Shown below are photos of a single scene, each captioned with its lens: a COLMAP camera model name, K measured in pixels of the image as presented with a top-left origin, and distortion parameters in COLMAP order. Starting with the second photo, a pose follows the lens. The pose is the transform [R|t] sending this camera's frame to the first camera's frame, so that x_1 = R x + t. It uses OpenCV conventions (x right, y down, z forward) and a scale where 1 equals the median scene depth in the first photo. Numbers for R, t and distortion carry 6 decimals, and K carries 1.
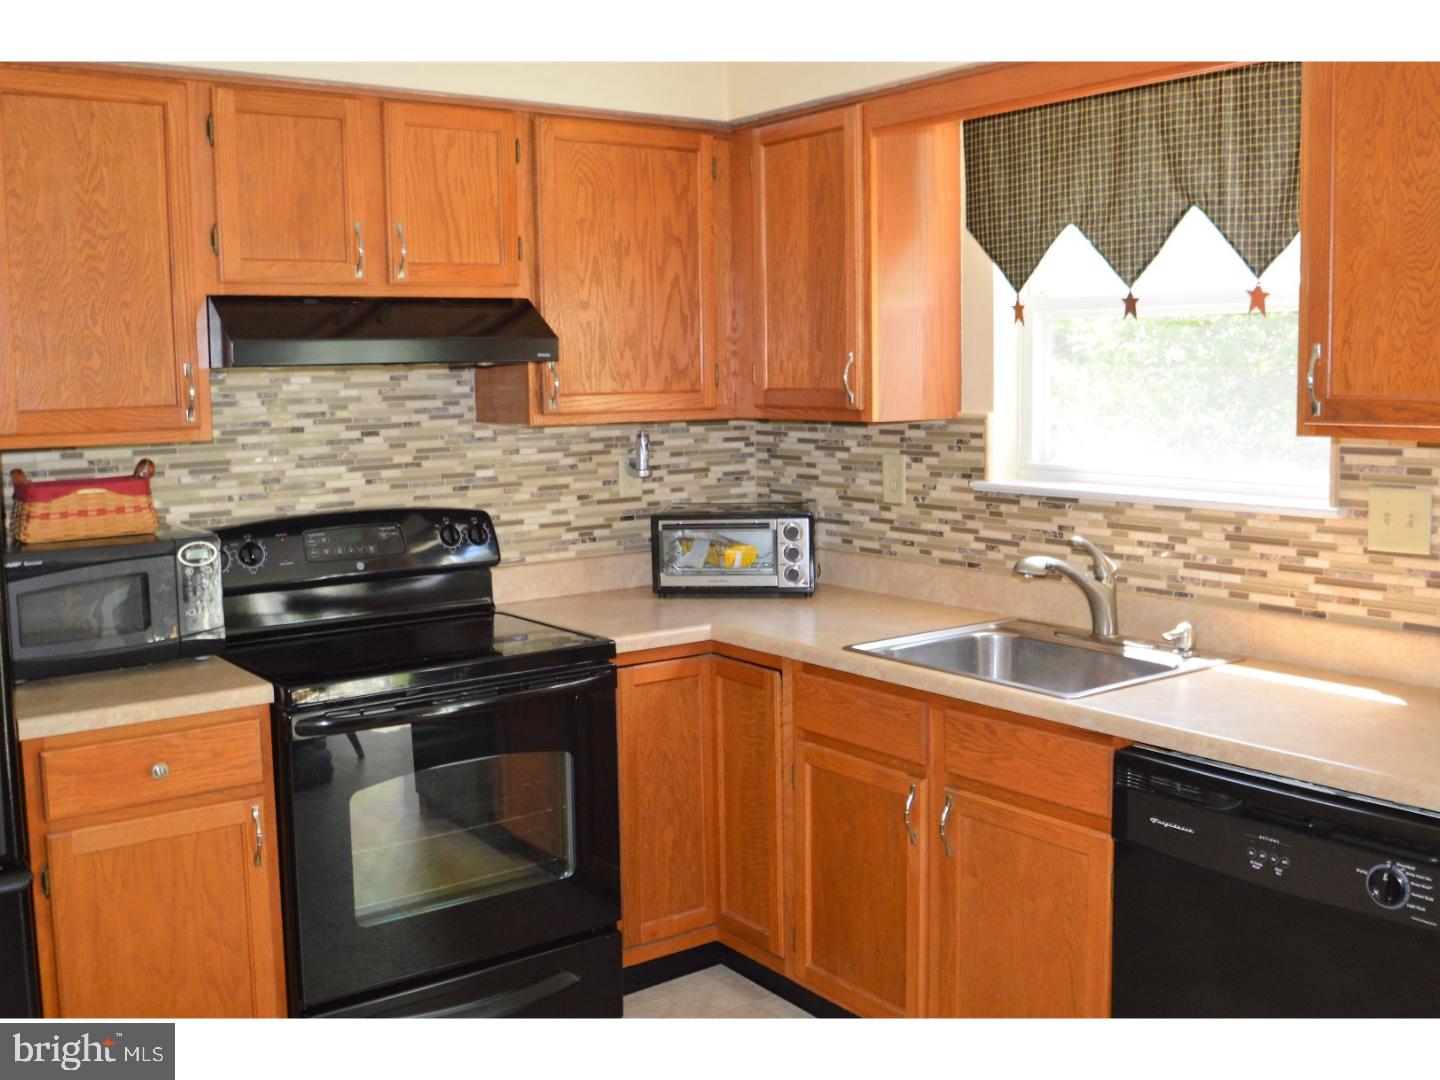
lens RADIAL K [[1441.4, 0, 690.0], [0, 1441.4, 504.3], [0, 0, 1]] dist [-0.060988, 0.000000]
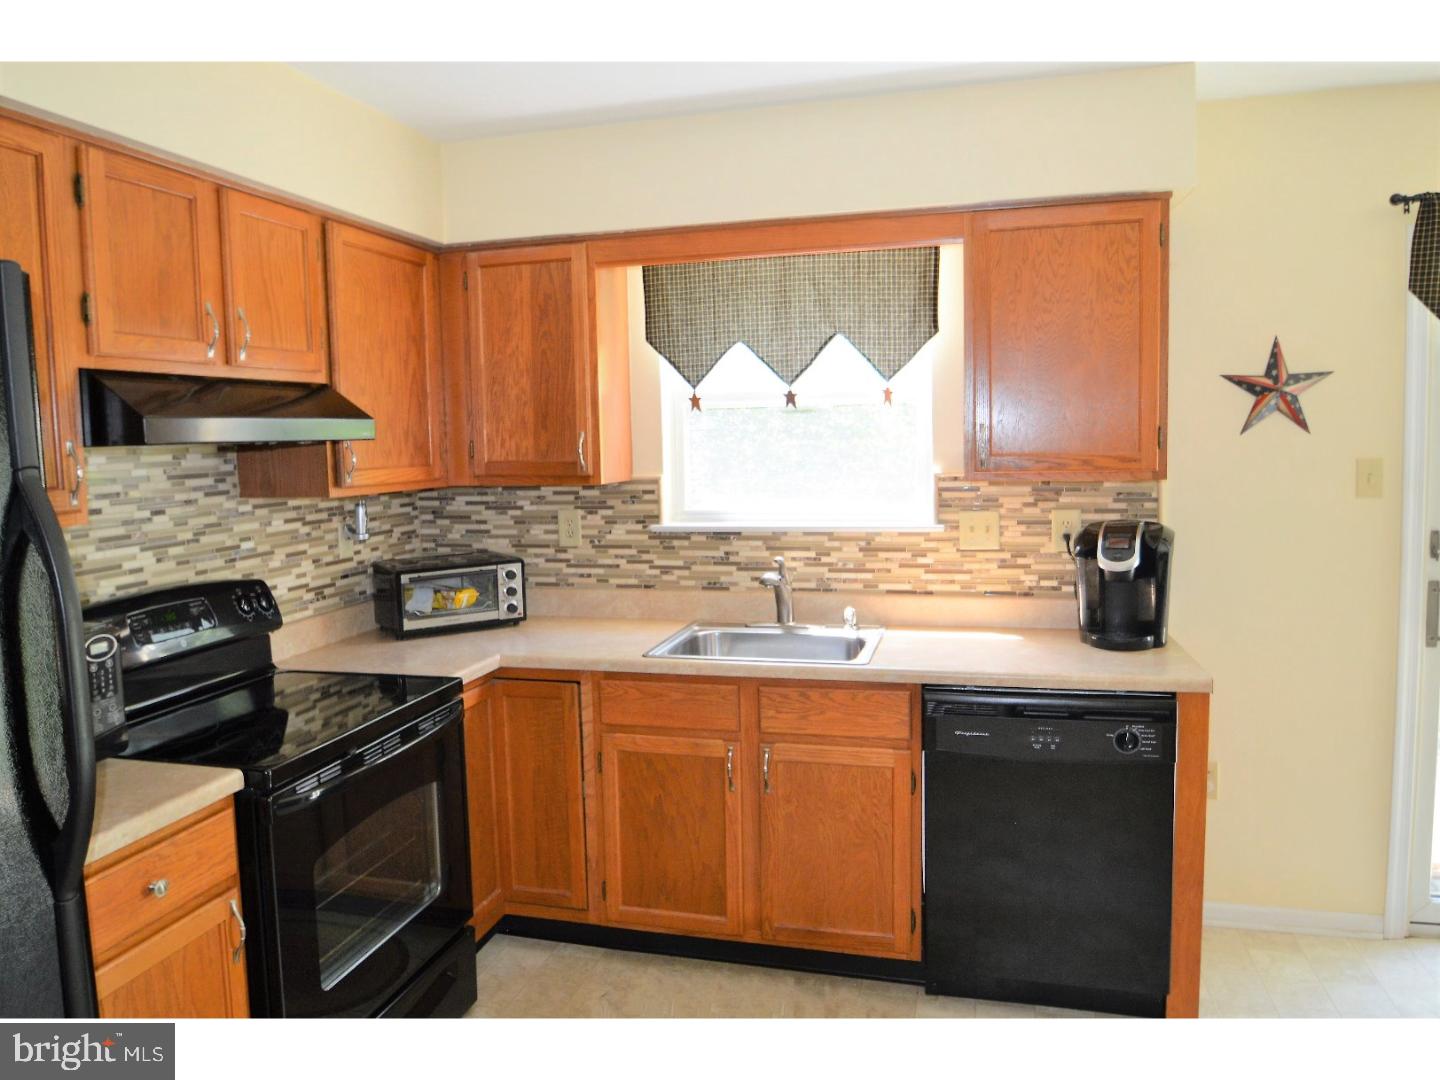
lens RADIAL K [[1017.2, 0, 712.4], [0, 1017.2, 514.6], [0, 0, 1]] dist [-0.041051, 0.009226]
pose [[0.774422, -0.050840, 0.630623, -0.413226], [0.070265, 0.997511, -0.005869, -0.018228], [-0.628755, 0.048856, 0.776067, 0.231917]]
